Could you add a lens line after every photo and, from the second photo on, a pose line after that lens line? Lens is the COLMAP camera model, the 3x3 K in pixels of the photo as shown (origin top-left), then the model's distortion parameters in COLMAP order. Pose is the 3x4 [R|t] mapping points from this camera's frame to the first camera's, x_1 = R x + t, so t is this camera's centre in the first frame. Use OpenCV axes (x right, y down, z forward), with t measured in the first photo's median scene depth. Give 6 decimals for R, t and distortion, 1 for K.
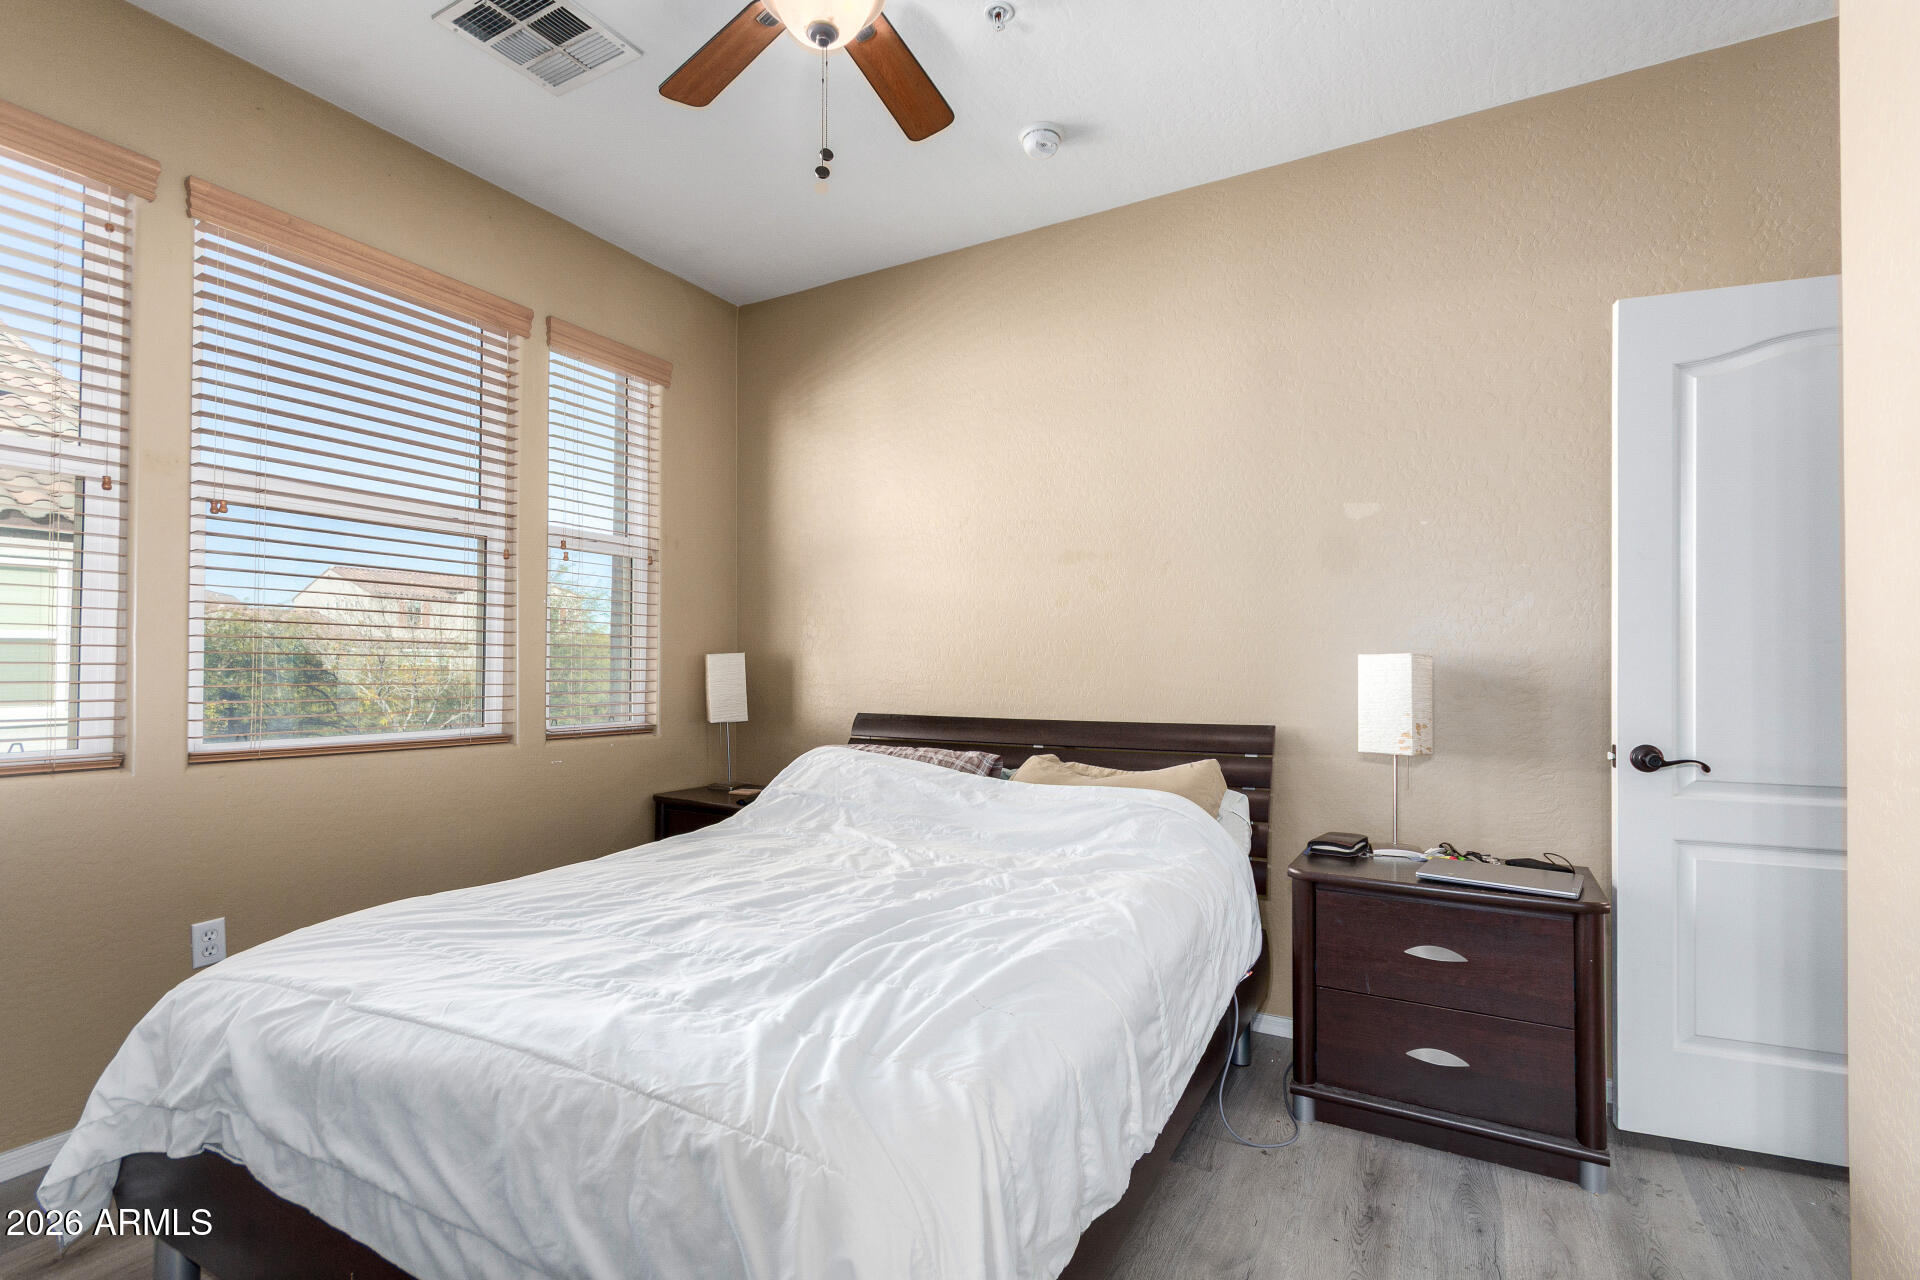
lens RADIAL K [[897.1, 0, 962.3], [0, 897.1, 646.3], [0, 0, 1]] dist [0.007641, -0.002564]
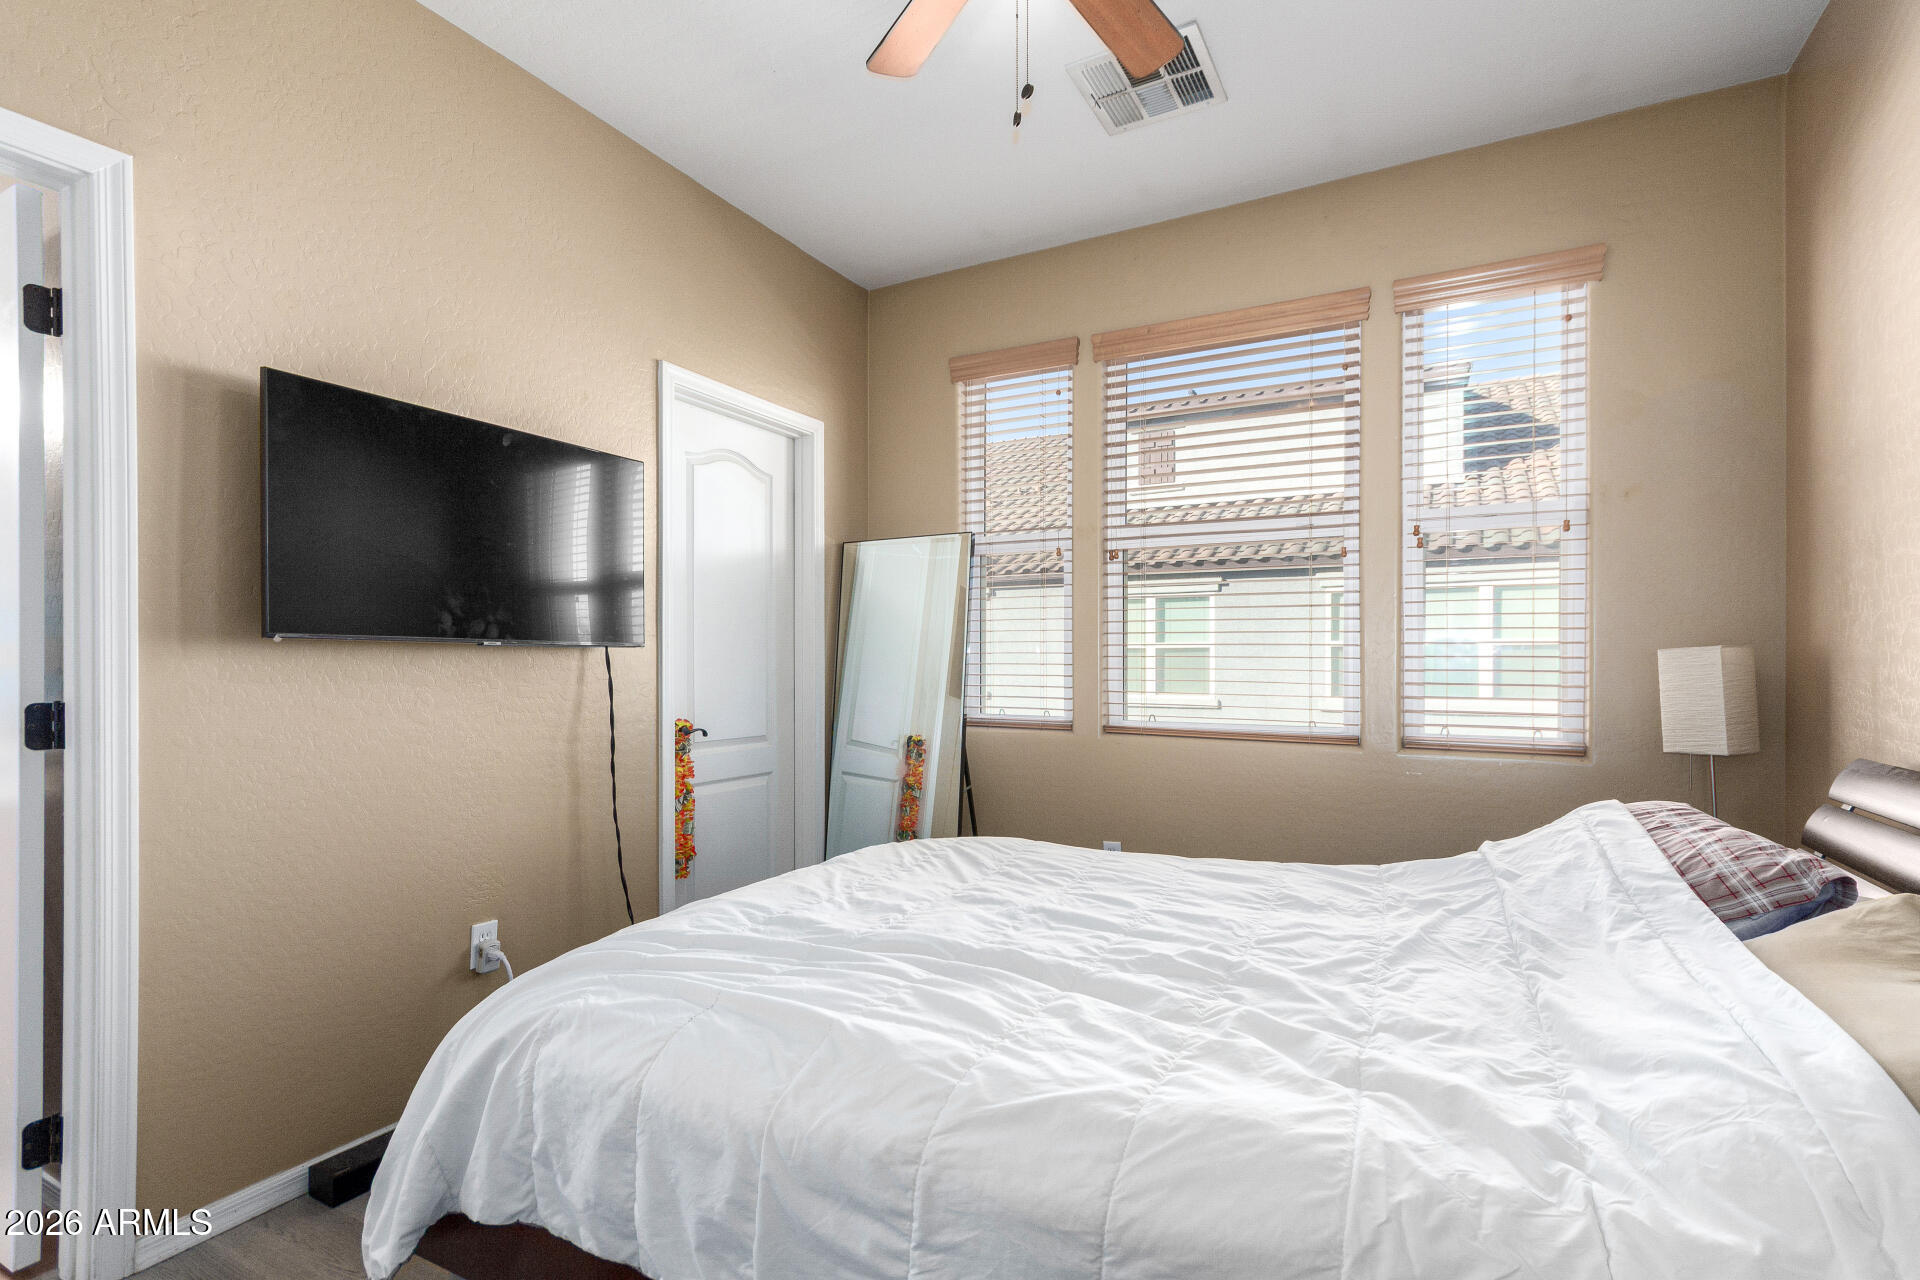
lens RADIAL K [[897.1, 0, 965.3], [0, 897.1, 657.8], [0, 0, 1]] dist [0.007641, -0.002564]
pose [[0.020416, -0.009372, -0.999748, 0.702238], [0.019494, 0.999770, -0.008974, 0.020268], [0.999602, -0.019306, 0.020594, 0.865344]]
